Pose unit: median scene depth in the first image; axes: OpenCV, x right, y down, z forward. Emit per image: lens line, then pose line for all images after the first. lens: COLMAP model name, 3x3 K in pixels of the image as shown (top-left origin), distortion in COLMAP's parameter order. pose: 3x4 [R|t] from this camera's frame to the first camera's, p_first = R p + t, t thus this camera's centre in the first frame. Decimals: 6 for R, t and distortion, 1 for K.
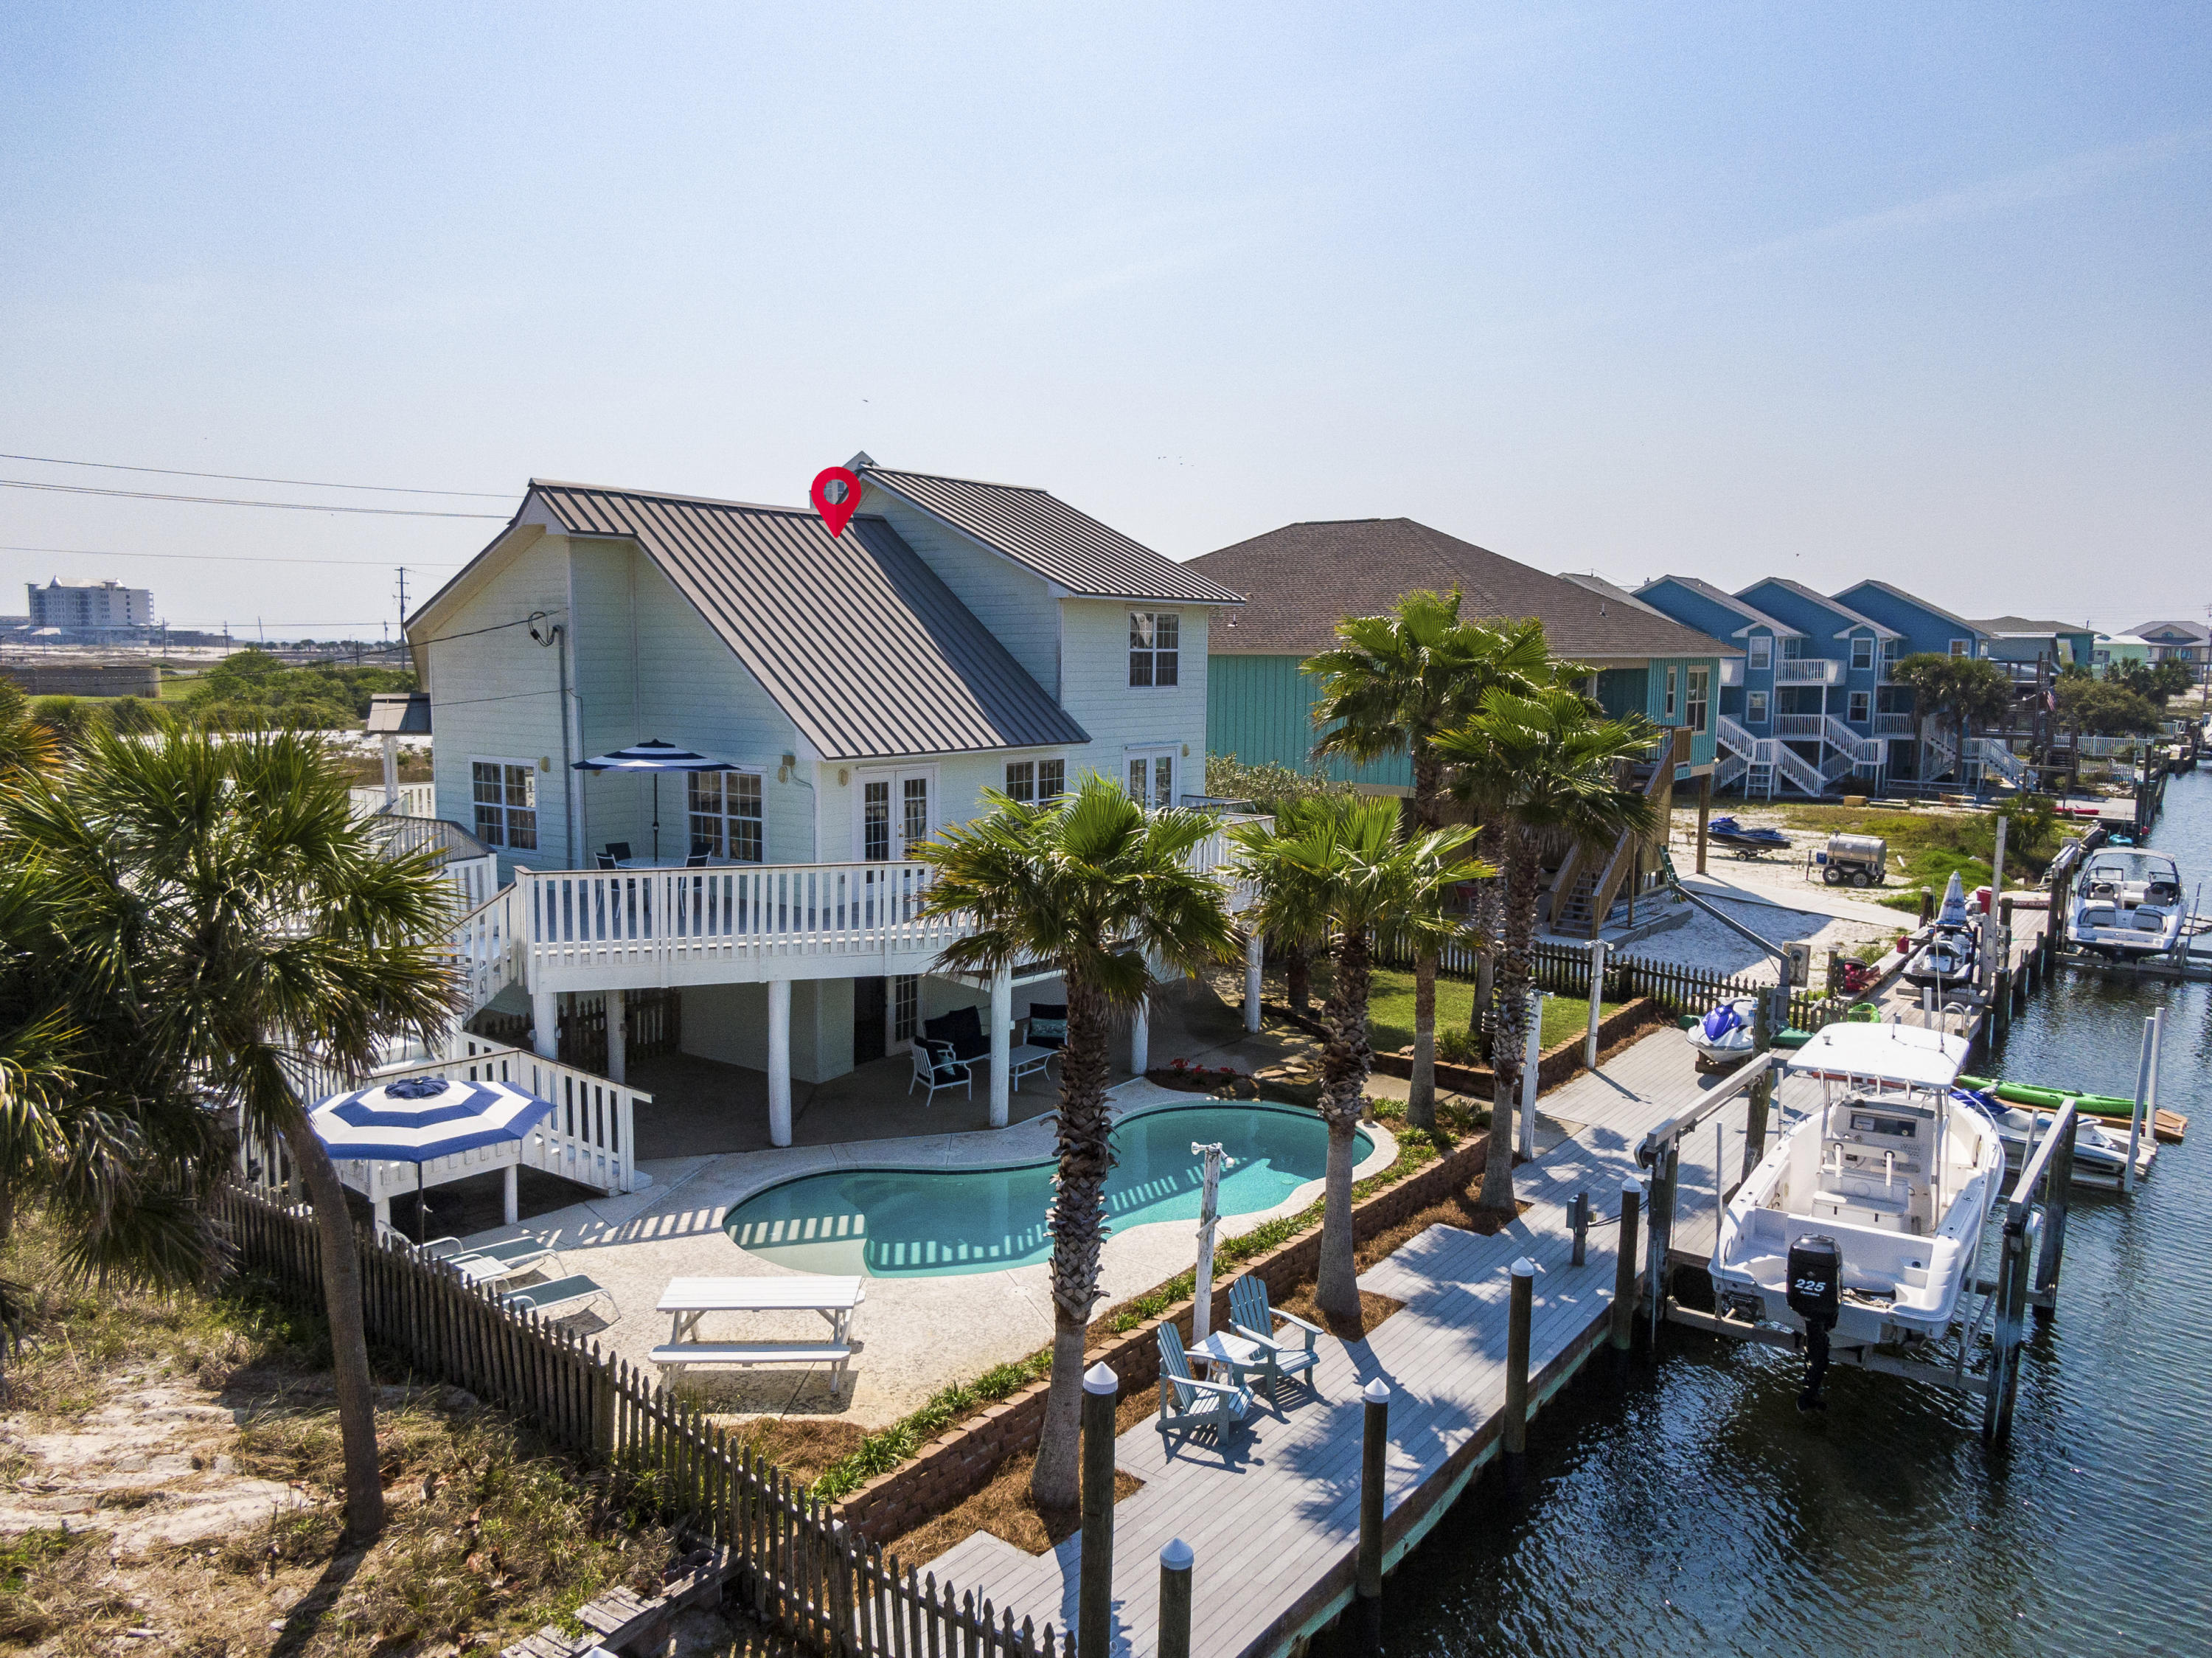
lens RADIAL K [[1632.6, 0, 1106.0], [0, 1632.6, 829.0], [0, 0, 1]] dist [0.034850, -0.048957]
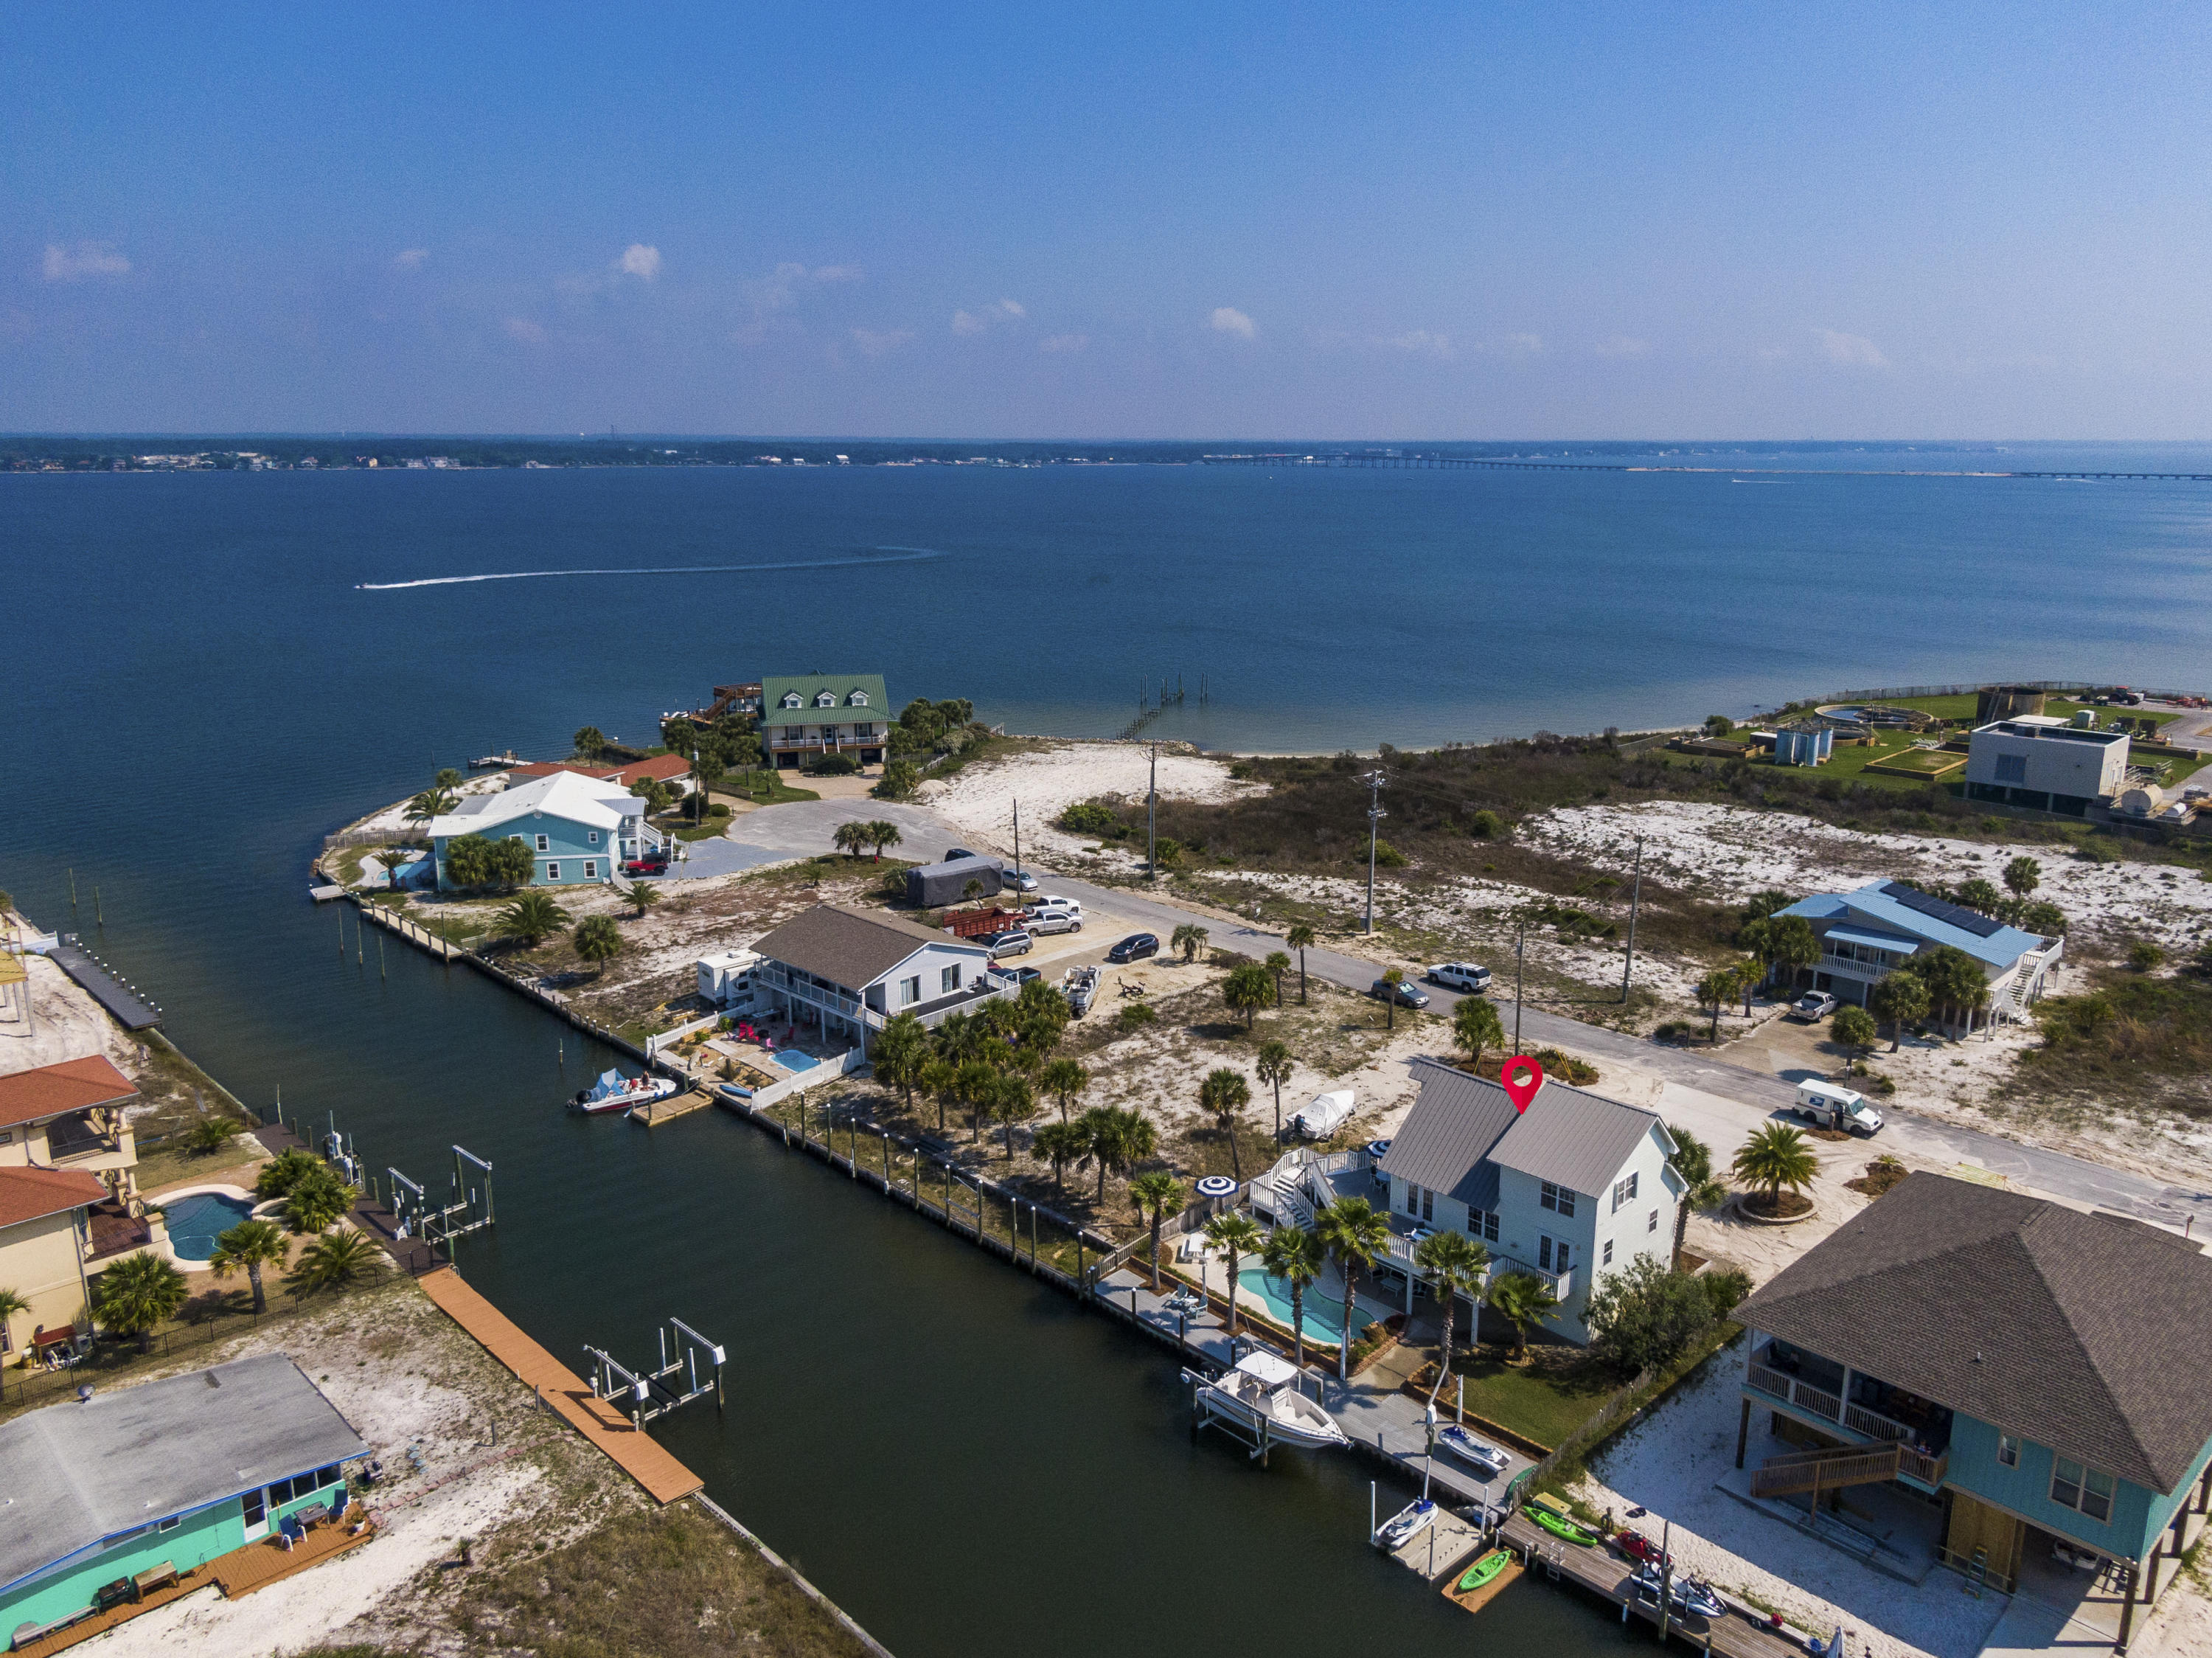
lens RADIAL K [[1580.6, 0, 1106.0], [0, 1580.6, 829.0], [0, 0, 1]] dist [0.032122, -0.050528]
pose [[-0.172918, 0.219699, -0.960120, 3.014143], [-0.112557, 0.964011, 0.240861, -1.492398], [0.978484, 0.149718, -0.141966, 0.828769]]
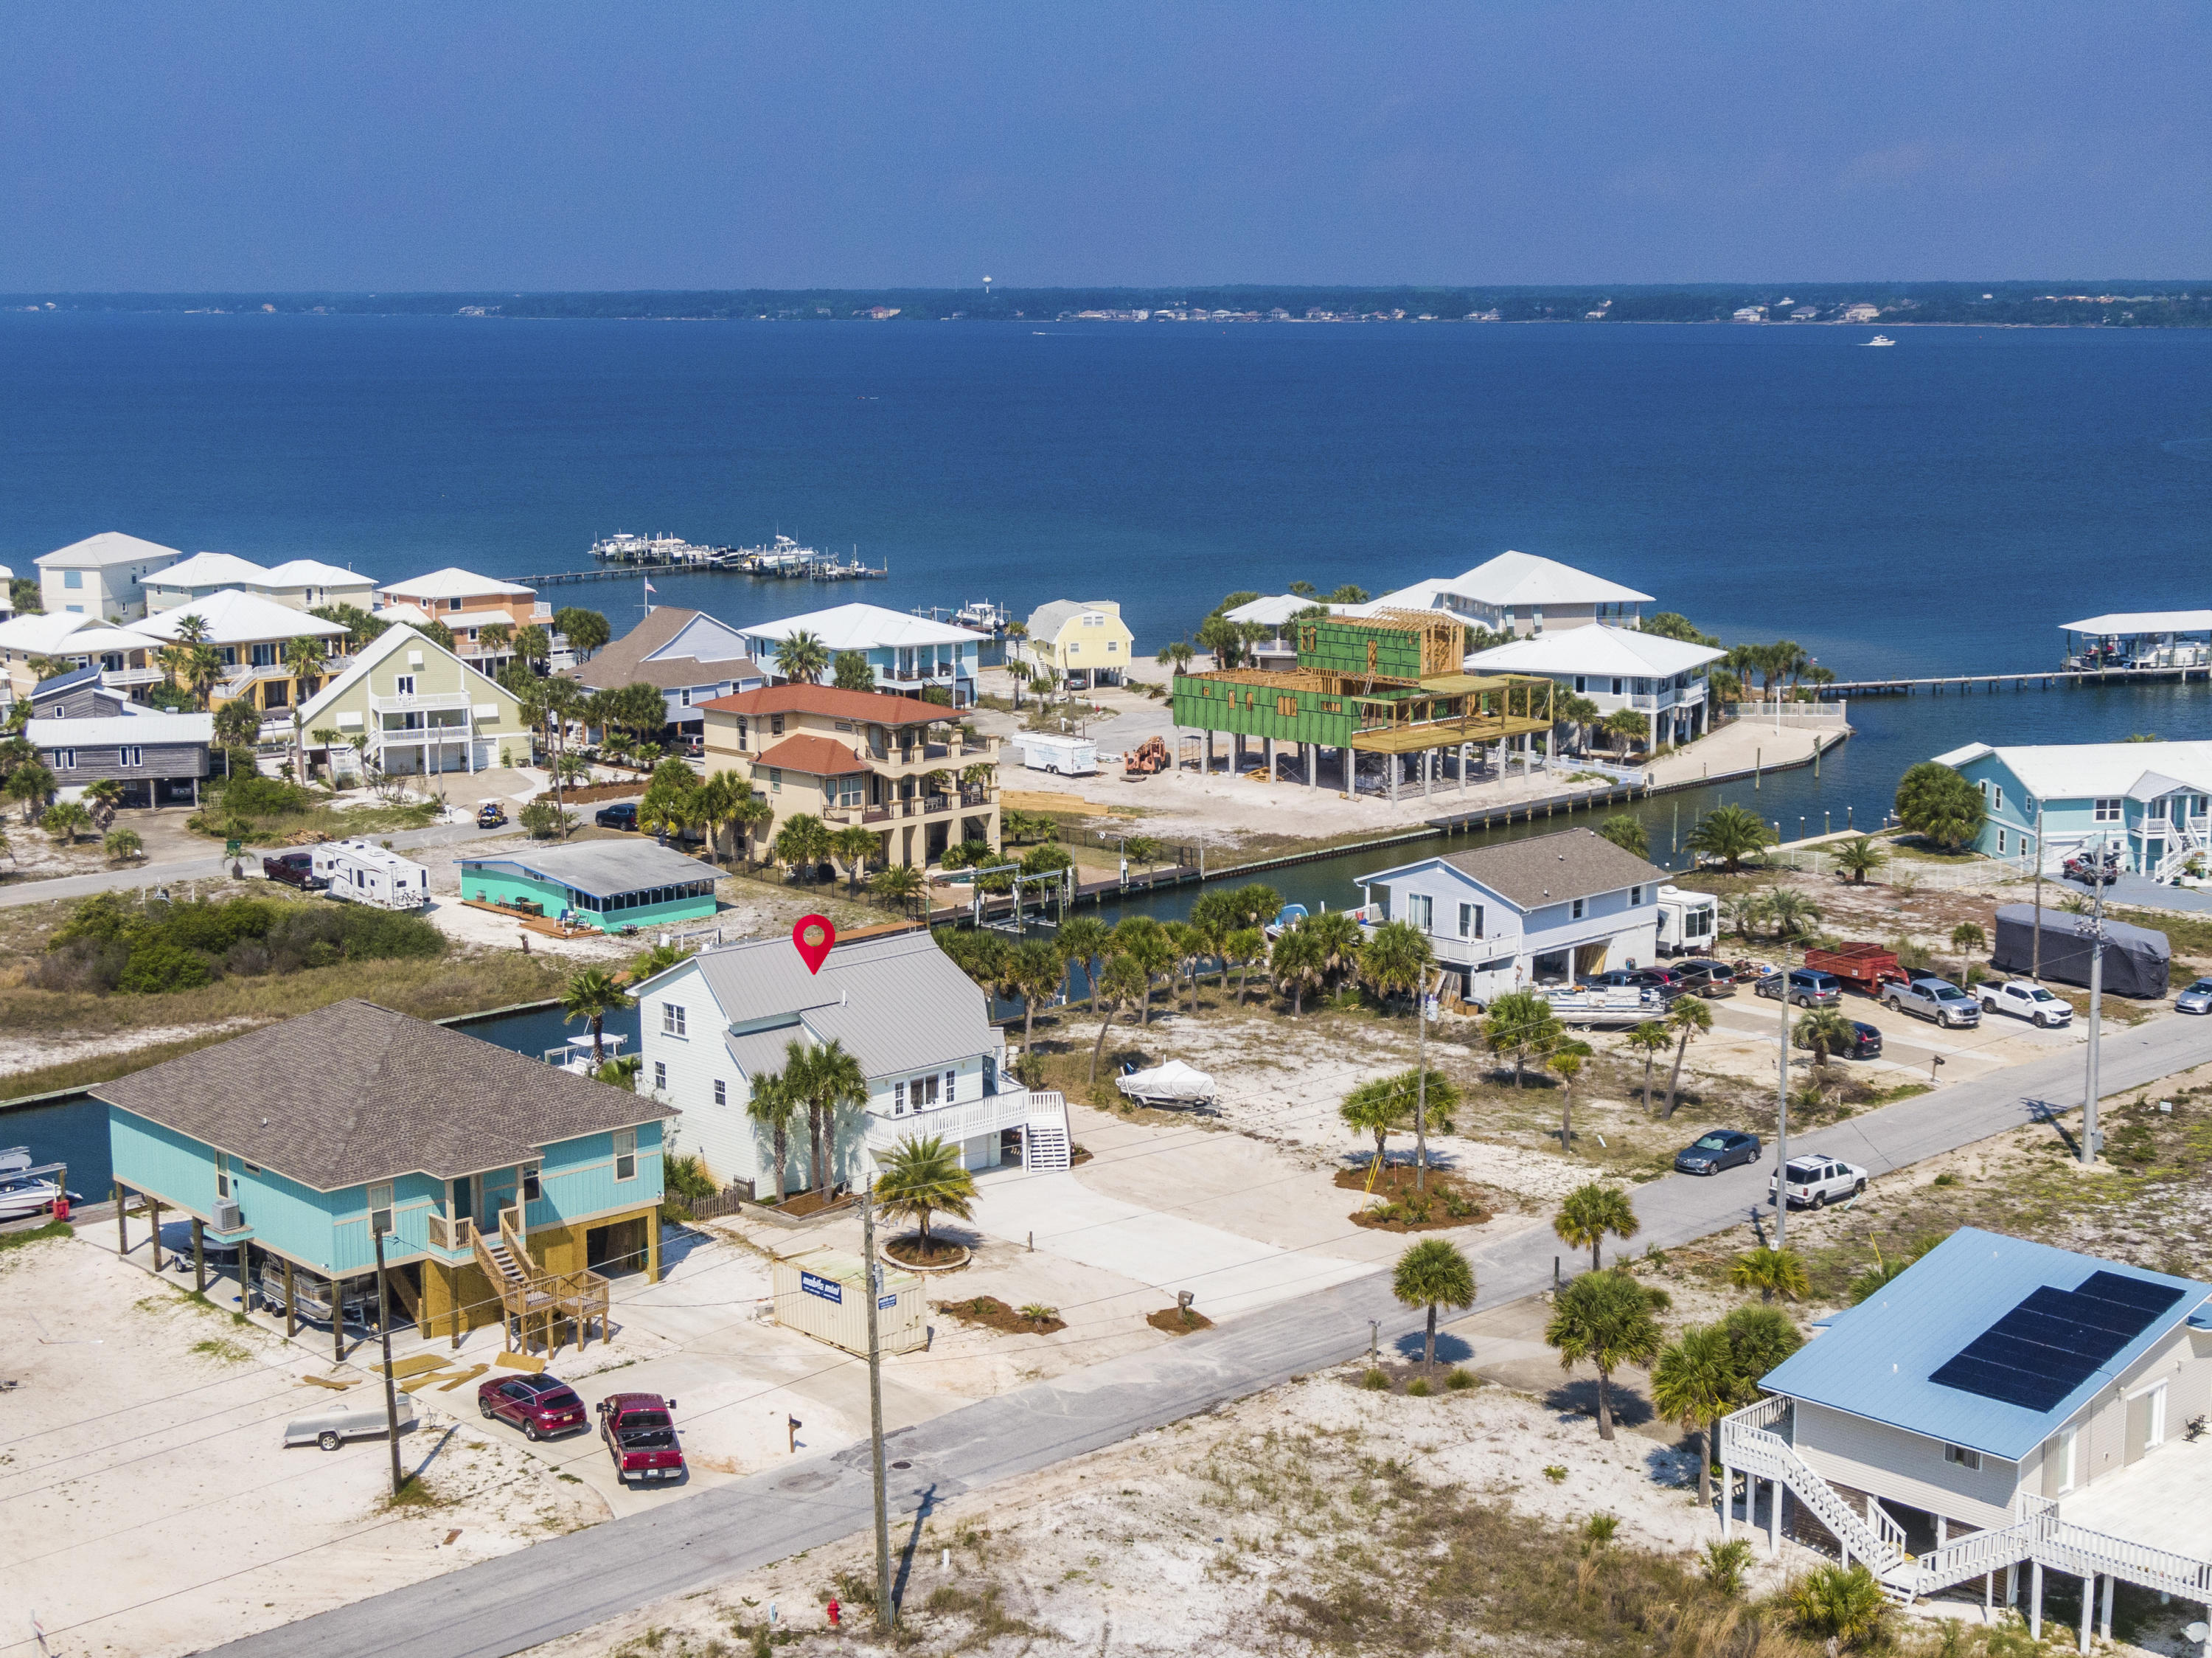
lens RADIAL K [[3147.1, 0, 1106.0], [0, 3147.1, 829.0], [0, 0, 1]] dist [0.020046, -0.027589]
pose [[-0.981377, -0.035463, 0.188788, -1.852254], [0.018224, 0.961189, 0.275288, -2.090783], [-0.191224, 0.273602, -0.942643, 6.695241]]
